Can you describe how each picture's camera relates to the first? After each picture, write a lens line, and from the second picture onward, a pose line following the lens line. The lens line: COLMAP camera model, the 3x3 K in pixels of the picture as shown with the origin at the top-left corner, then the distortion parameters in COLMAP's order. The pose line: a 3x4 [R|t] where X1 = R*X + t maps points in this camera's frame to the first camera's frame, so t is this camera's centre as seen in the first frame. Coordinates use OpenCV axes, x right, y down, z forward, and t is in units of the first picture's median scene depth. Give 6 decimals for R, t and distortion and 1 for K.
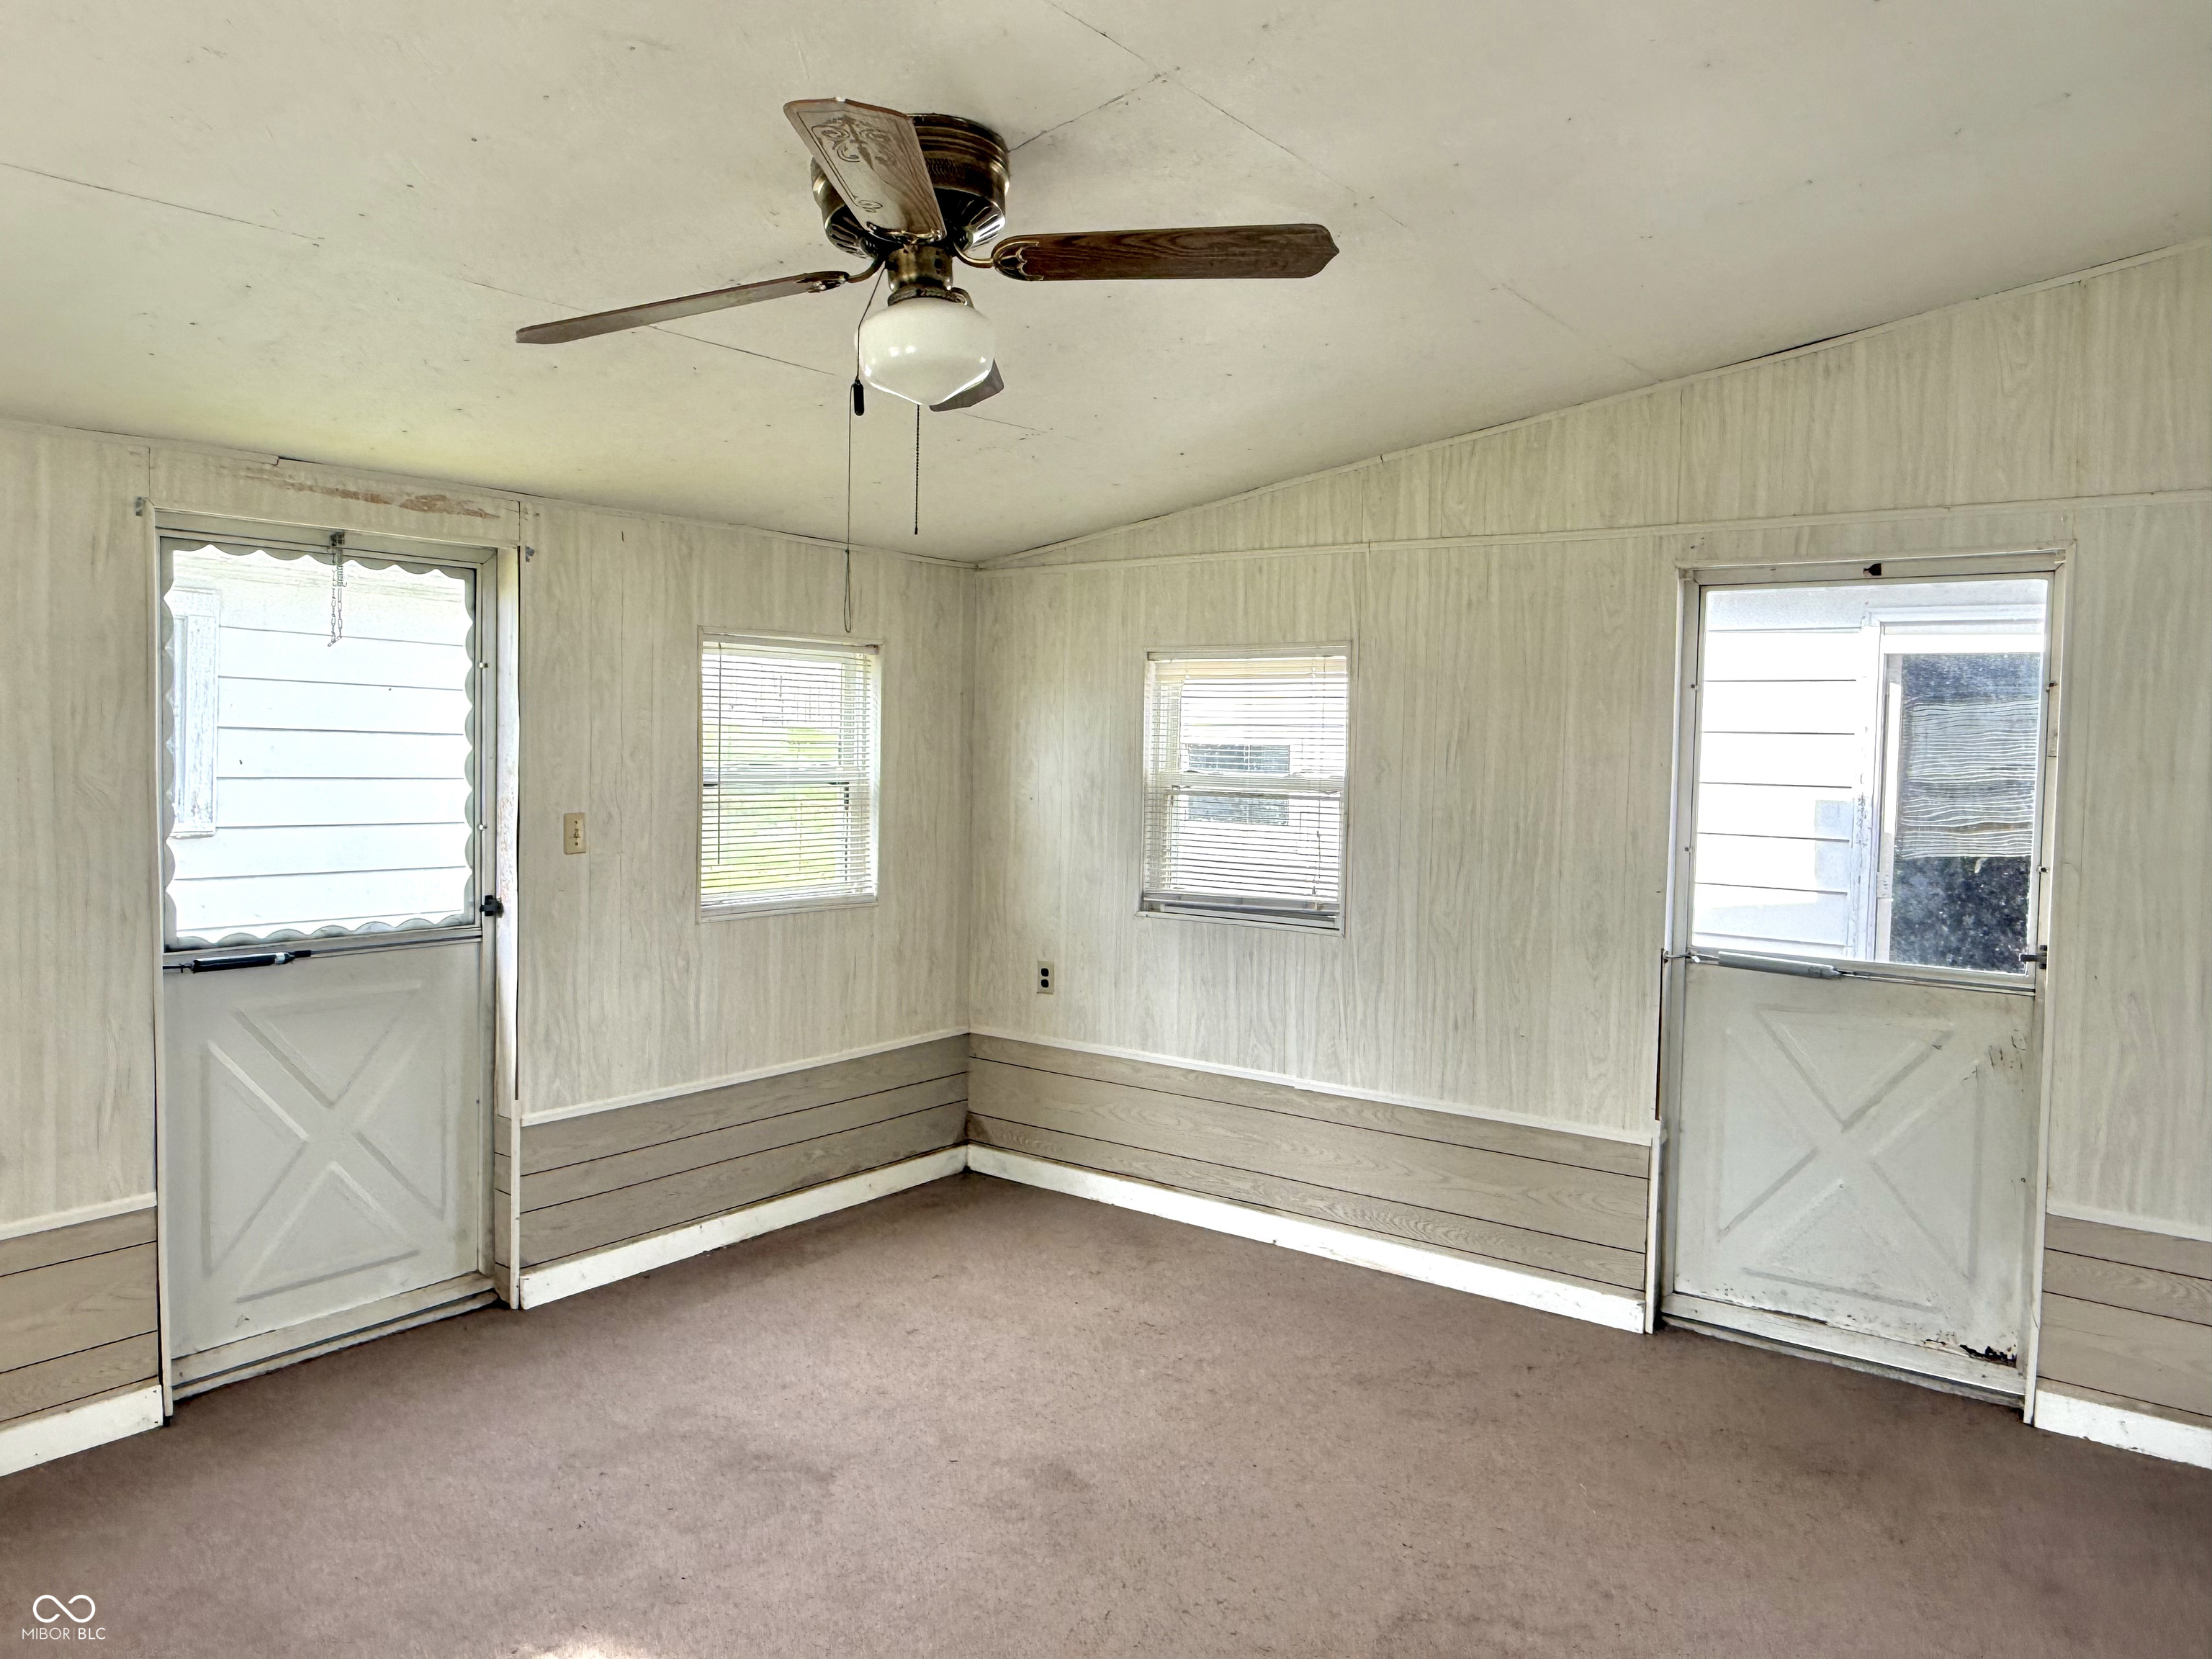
lens RADIAL K [[1511.7, 0, 1106.0], [0, 1511.7, 829.5], [0, 0, 1]] dist [-0.000387, -0.005840]
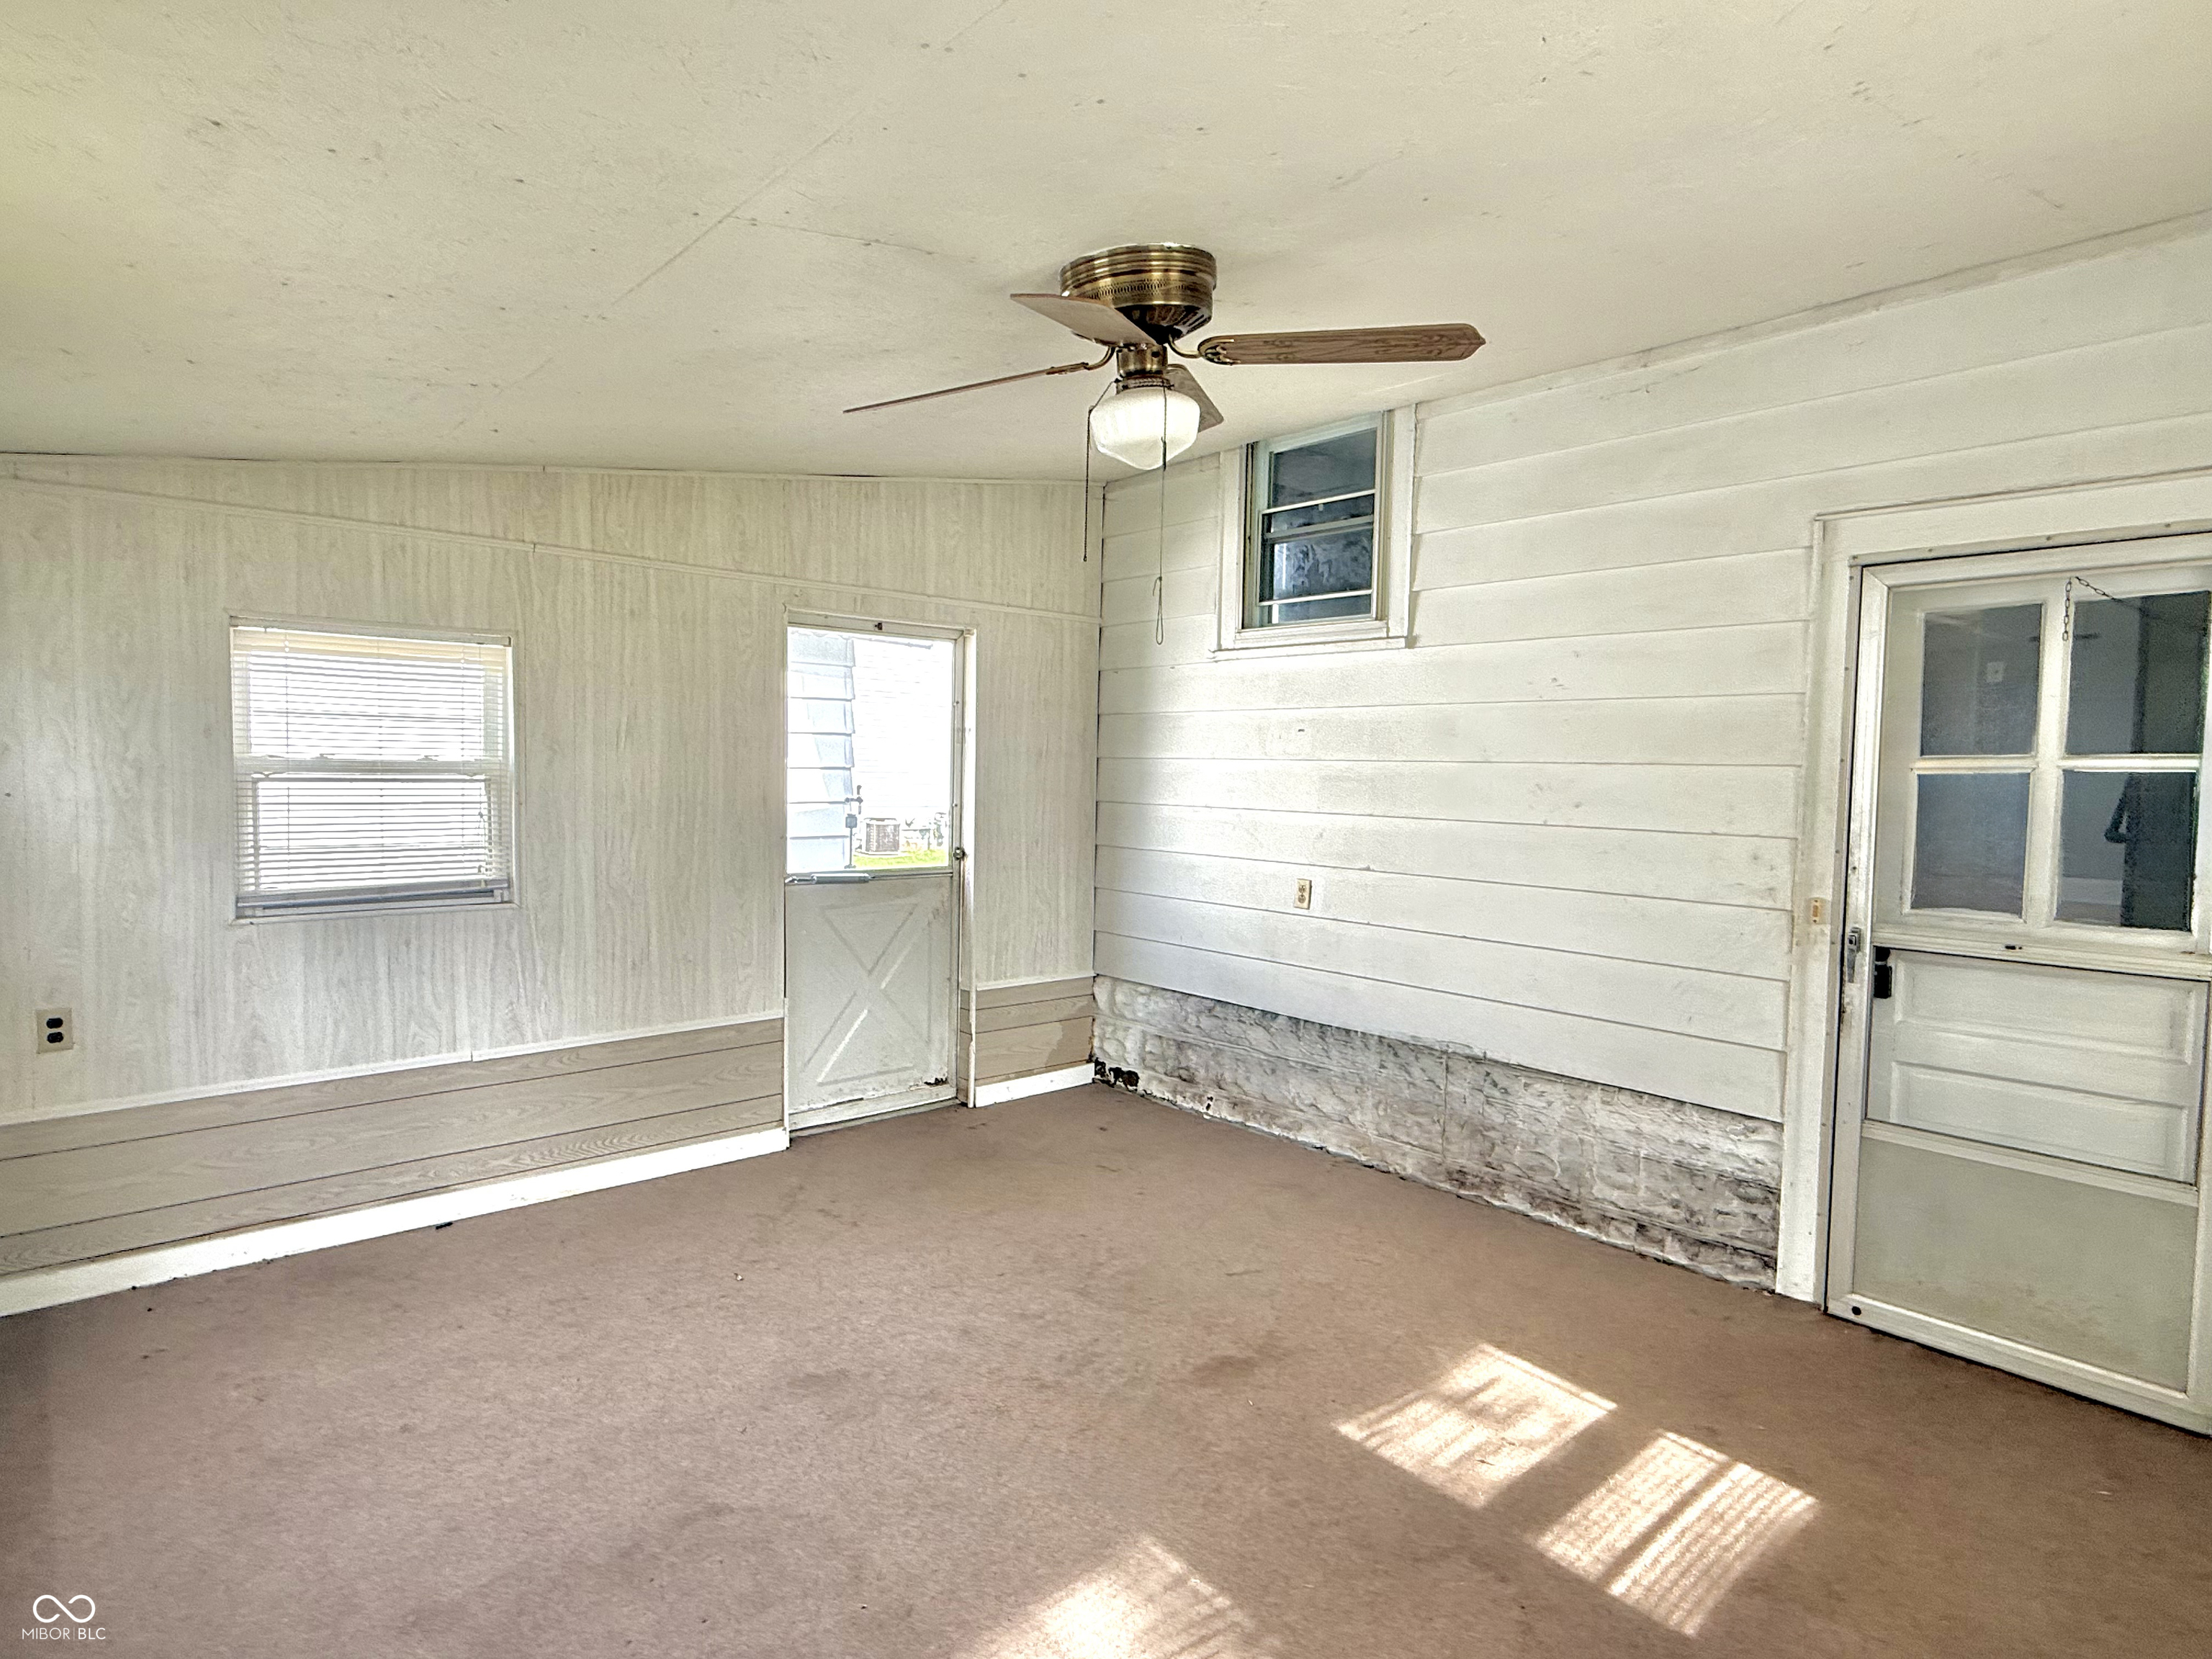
lens RADIAL K [[1201.1, 0, 1106.0], [0, 1201.1, 829.5], [0, 0, 1]] dist [0.001092, 0.000085]
pose [[0.212390, -0.073213, 0.974438, -0.601079], [0.036856, 0.997080, 0.066881, -0.027261], [-0.976490, 0.021709, 0.214468, 0.418796]]
